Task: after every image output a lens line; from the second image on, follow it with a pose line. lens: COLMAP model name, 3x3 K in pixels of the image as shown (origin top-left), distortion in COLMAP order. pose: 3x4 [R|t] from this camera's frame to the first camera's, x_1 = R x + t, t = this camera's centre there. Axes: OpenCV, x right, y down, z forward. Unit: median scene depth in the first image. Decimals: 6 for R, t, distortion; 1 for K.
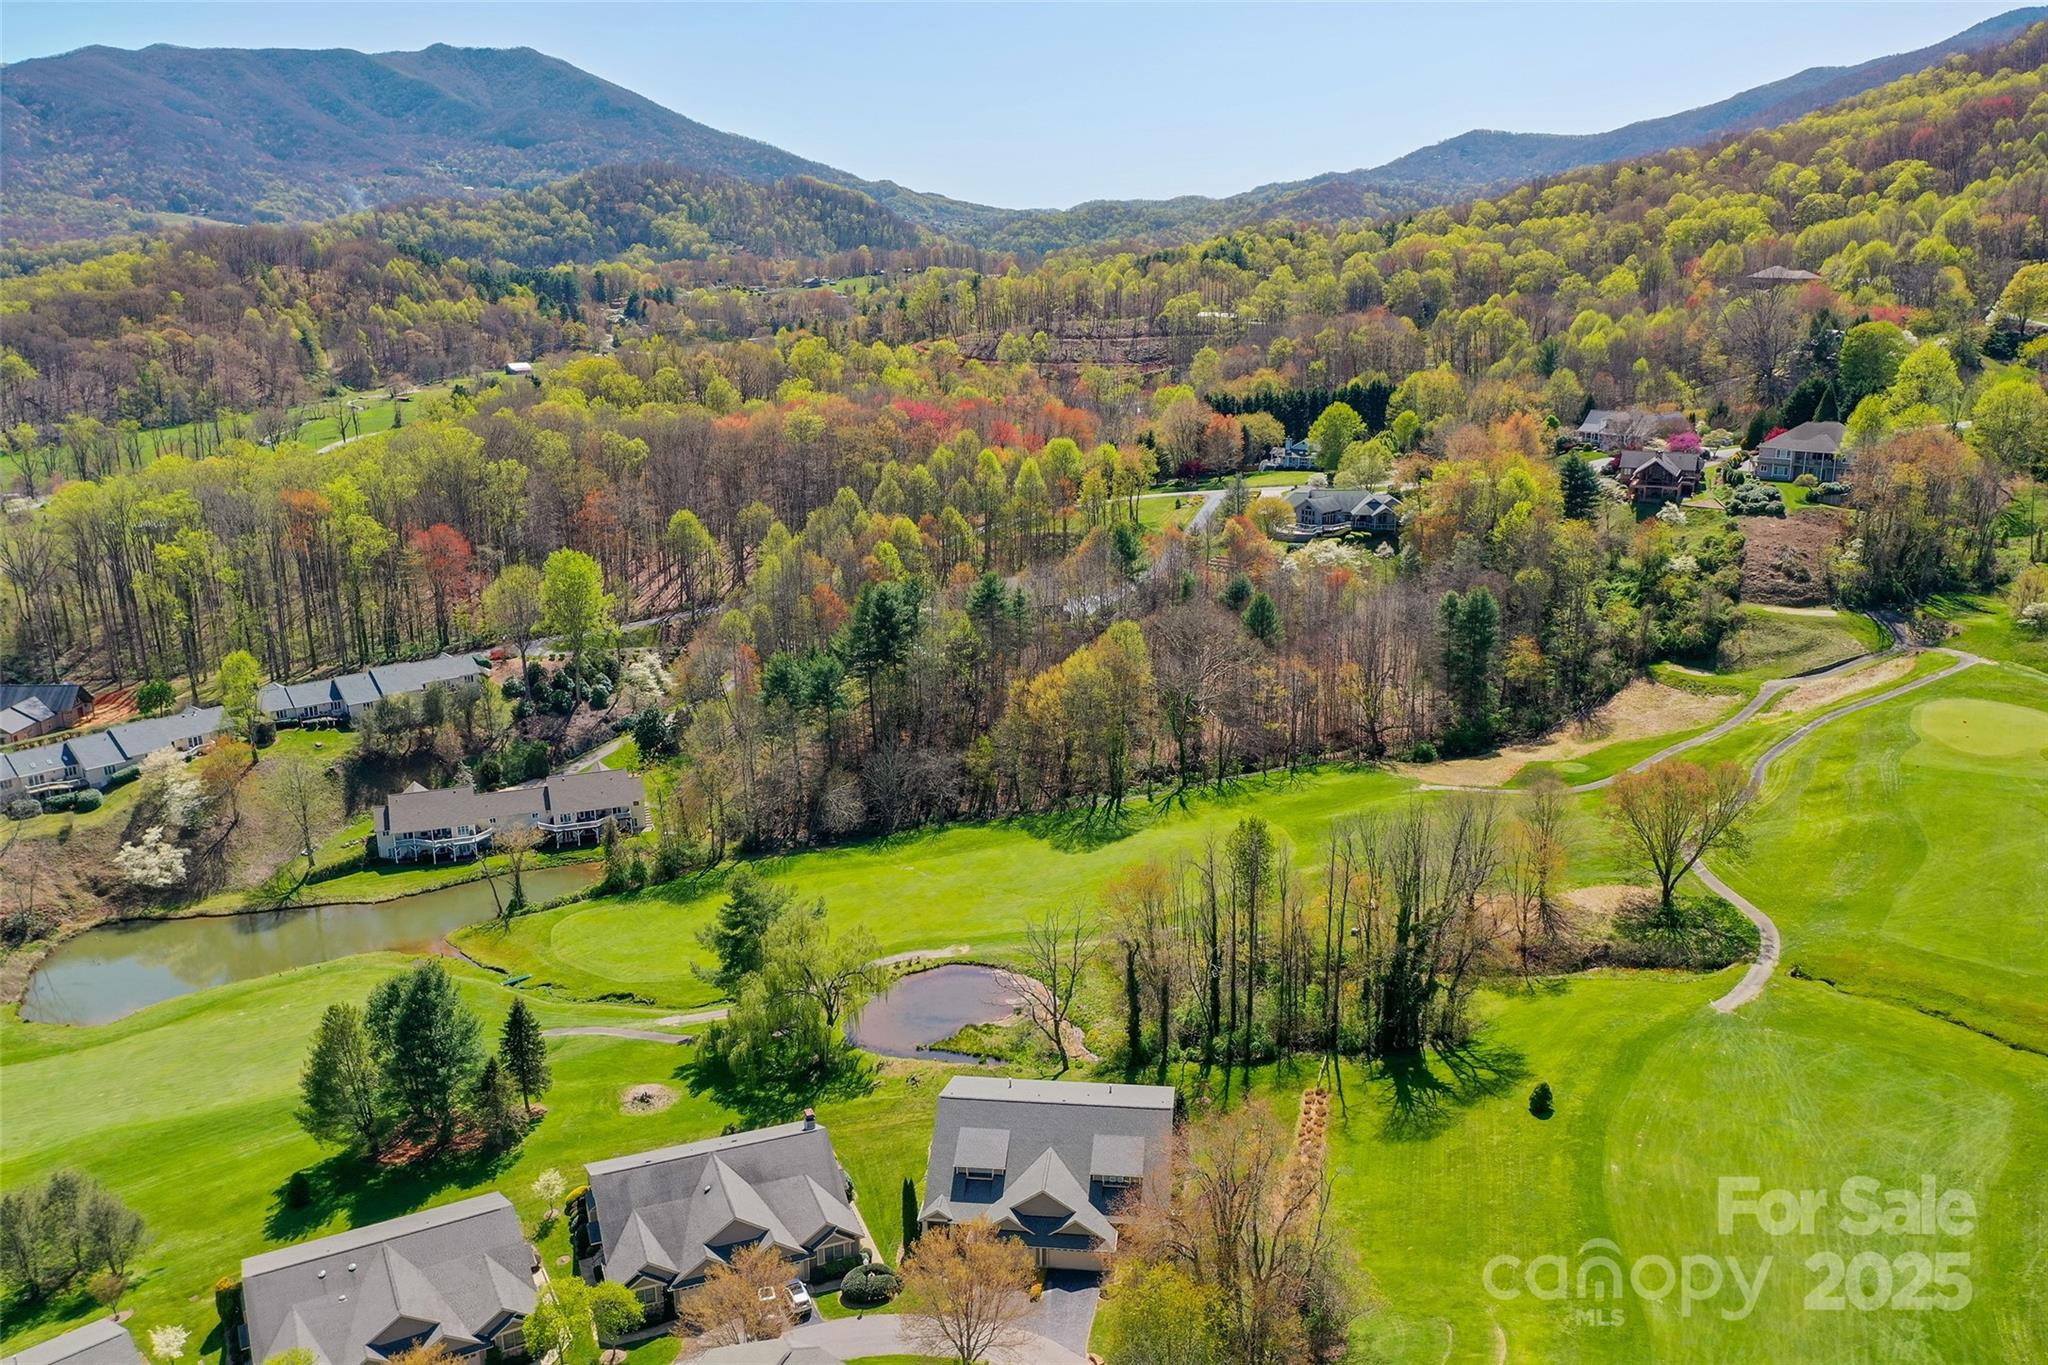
lens RADIAL K [[1609.2, 0, 1025.3], [0, 1609.2, 681.6], [0, 0, 1]] dist [-0.010590, -0.002163]
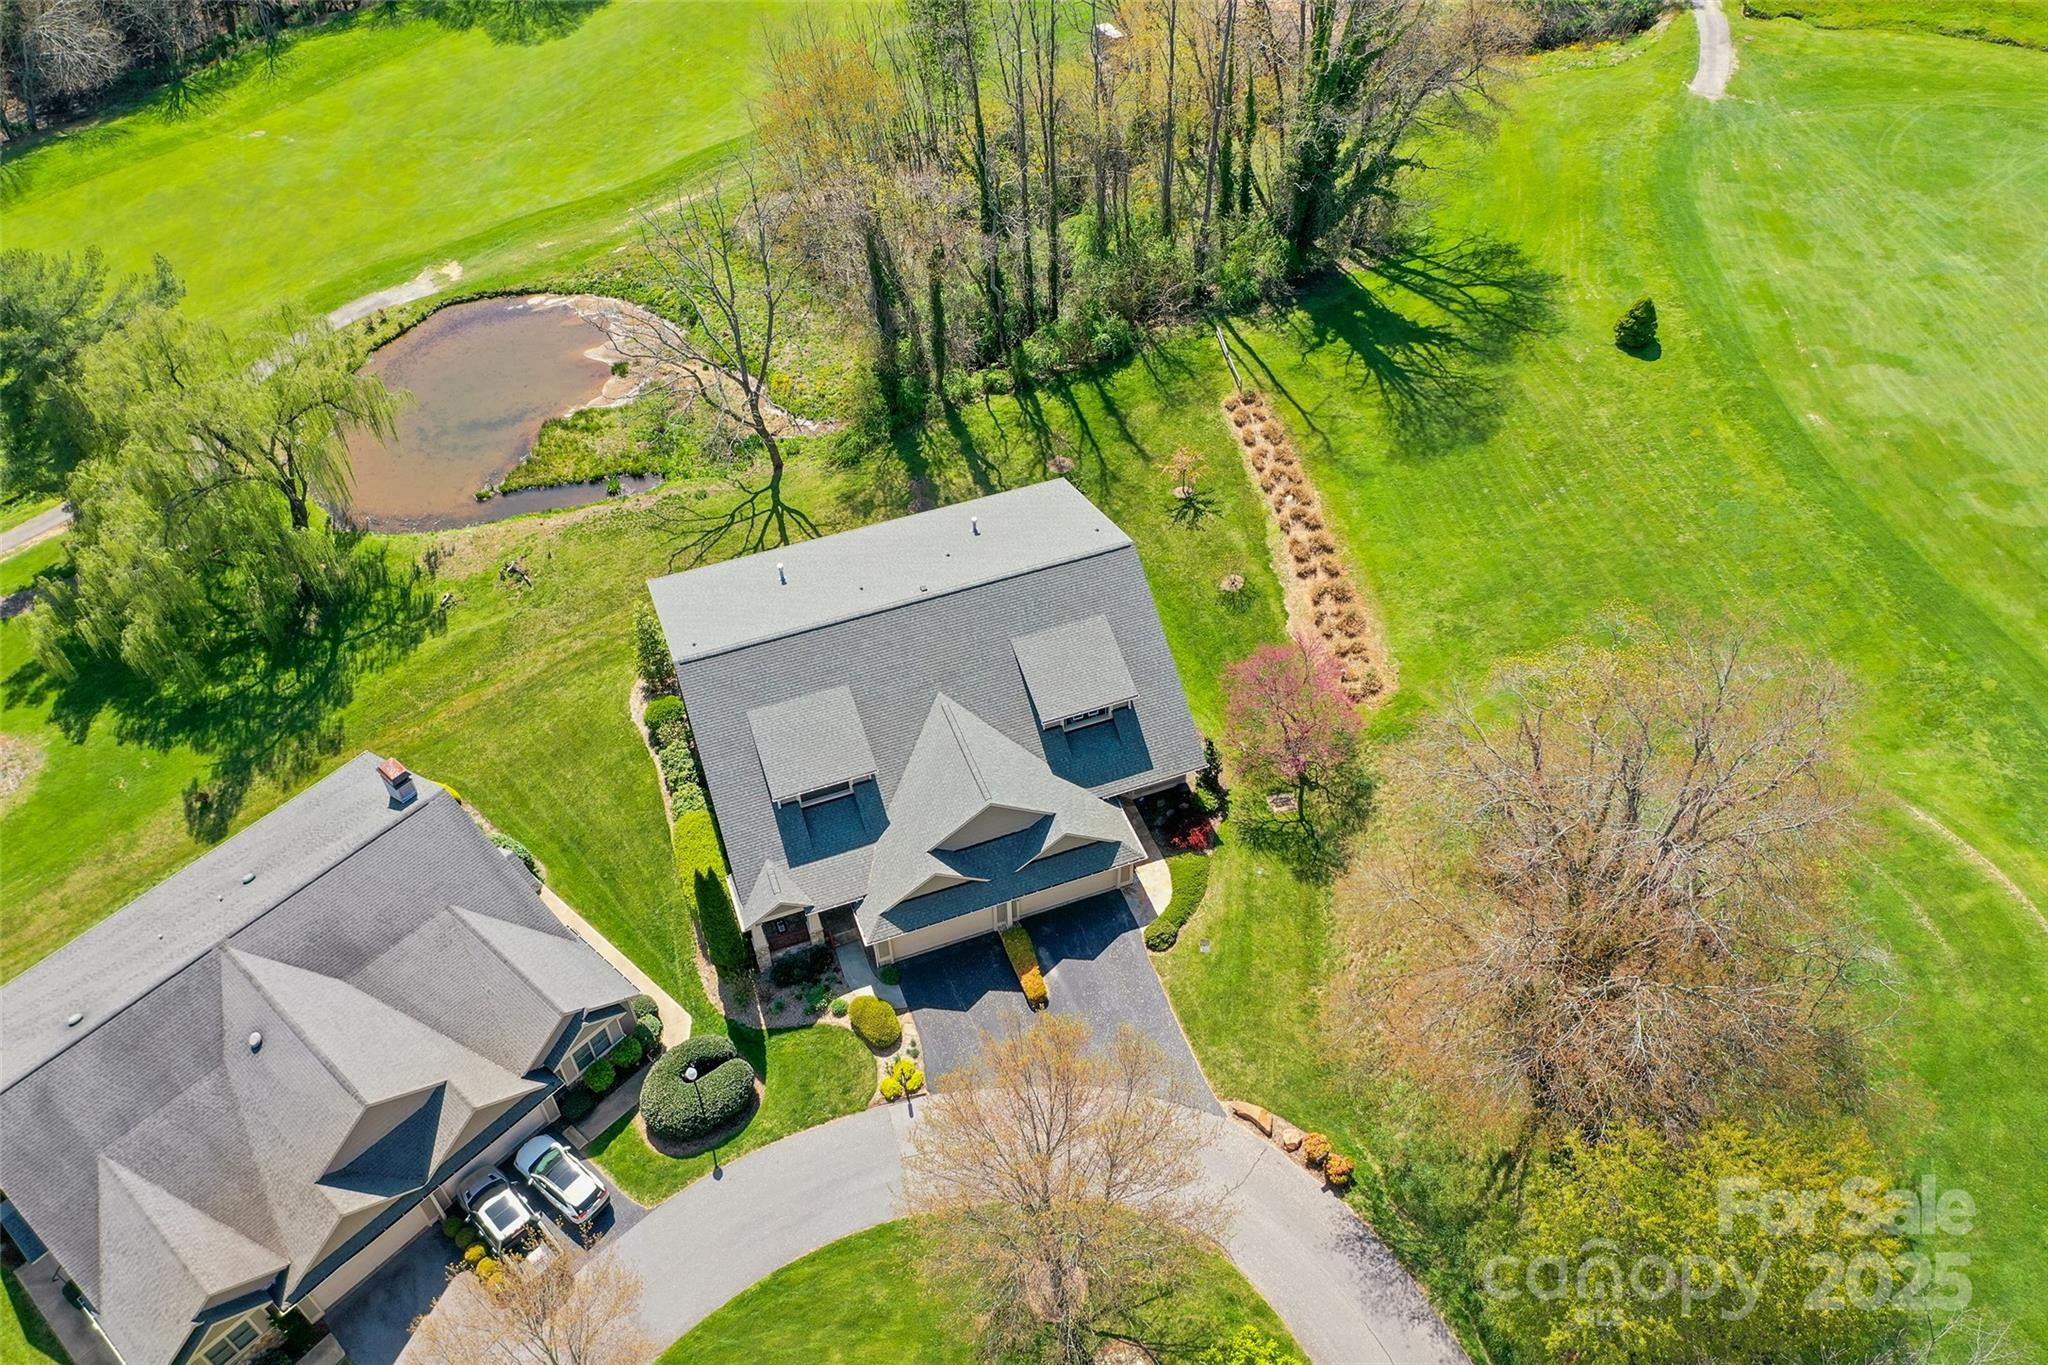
lens RADIAL K [[1609.2, 0, 1027.9], [0, 1609.2, 687.5], [0, 0, 1]] dist [-0.010590, -0.002163]
pose [[0.892742, -0.332890, 0.303639, -0.092313], [0.132628, 0.838196, 0.528997, 0.025387], [-0.430606, -0.431987, 0.792443, 0.502913]]
